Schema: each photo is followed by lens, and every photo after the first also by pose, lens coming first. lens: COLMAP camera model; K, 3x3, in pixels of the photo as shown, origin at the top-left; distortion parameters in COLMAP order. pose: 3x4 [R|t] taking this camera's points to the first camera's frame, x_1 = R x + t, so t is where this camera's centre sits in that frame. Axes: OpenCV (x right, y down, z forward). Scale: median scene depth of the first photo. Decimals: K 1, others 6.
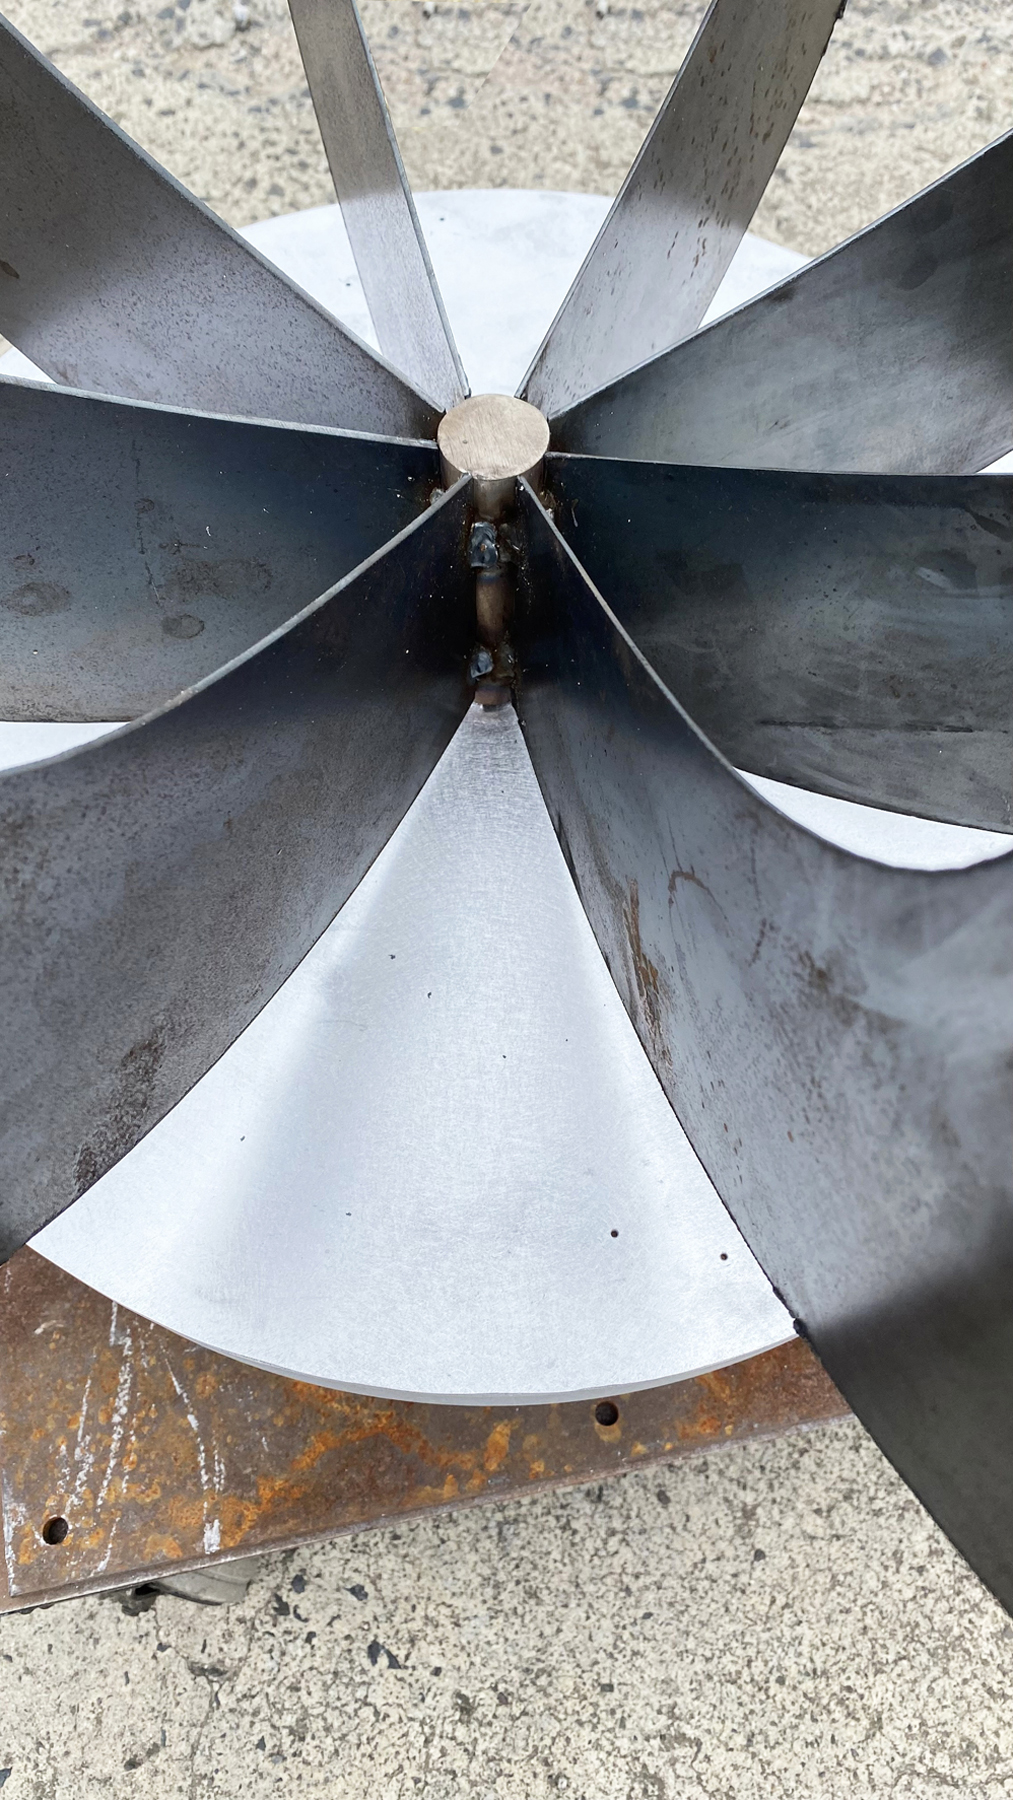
lens RADIAL K [[1373.2, 0, 506.8], [0, 1373.2, 892.7], [0, 0, 1]] dist [0.009890, -0.007143]
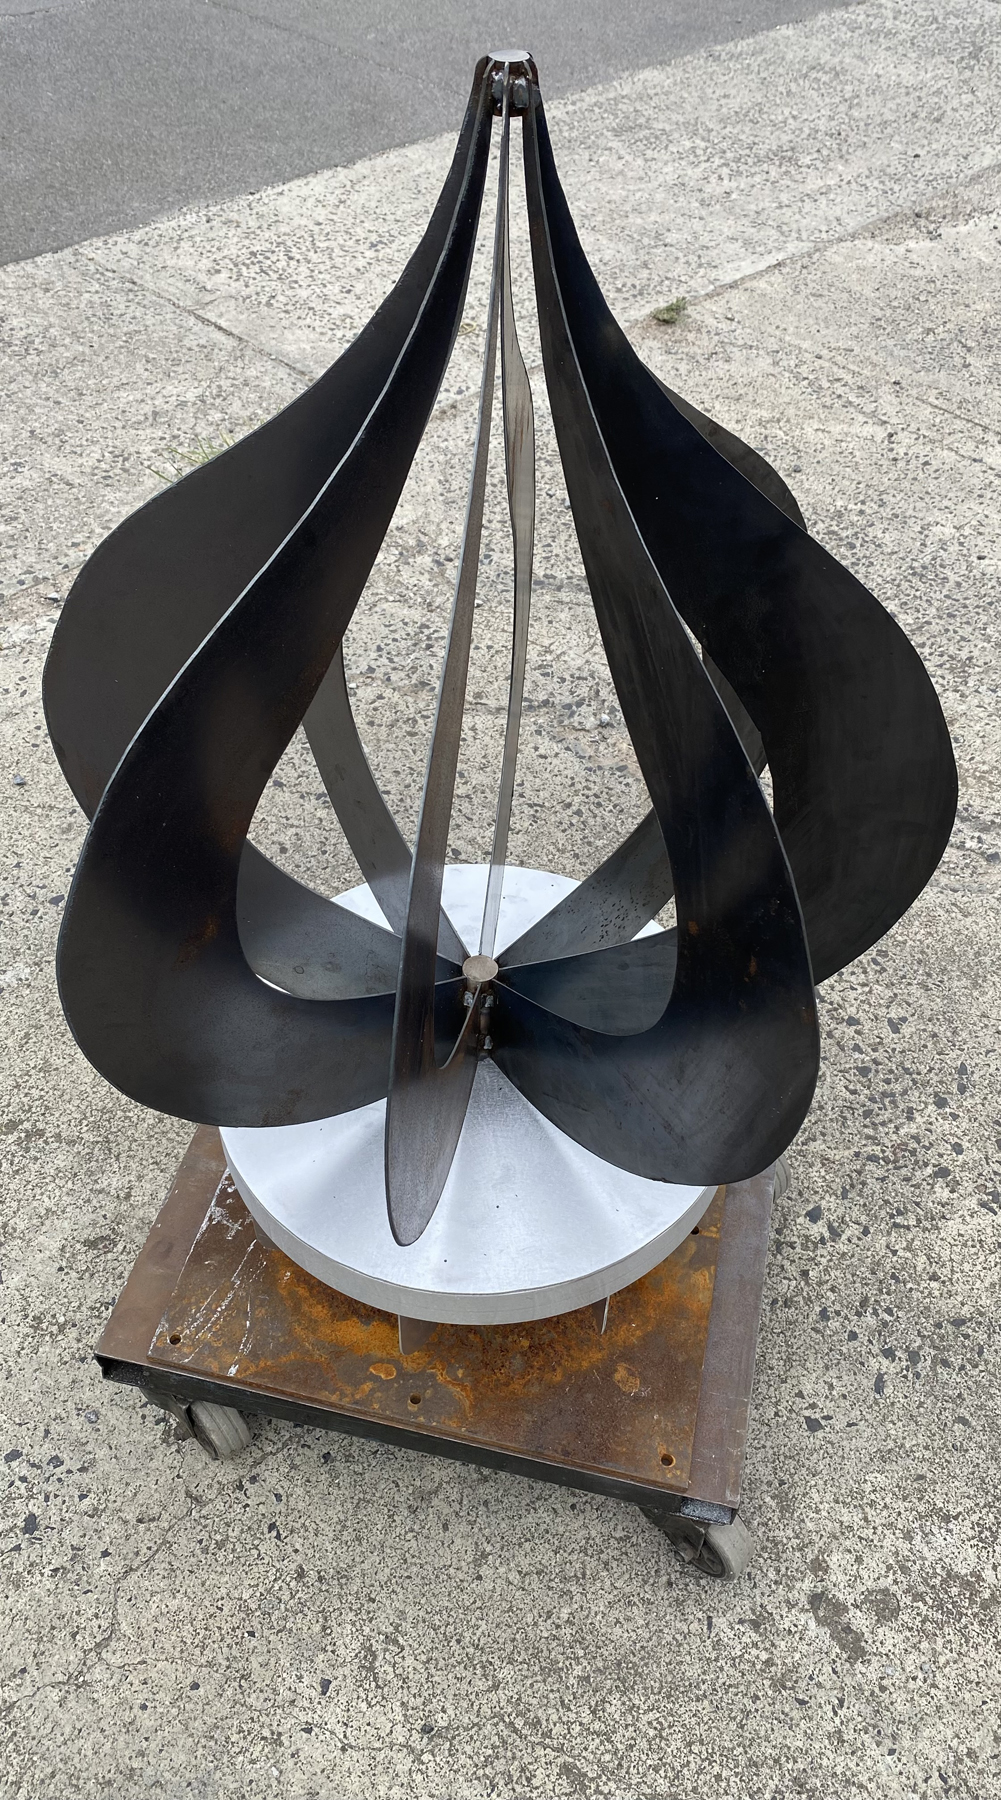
lens RADIAL K [[1373.2, 0, 498.9], [0, 1373.2, 891.9], [0, 0, 1]] dist [0.009890, -0.007143]
pose [[0.905852, 0.311296, -0.287274, 0.458270], [-0.389926, 0.877758, -0.278385, 0.191284], [0.165497, 0.364191, 0.916502, -0.998914]]
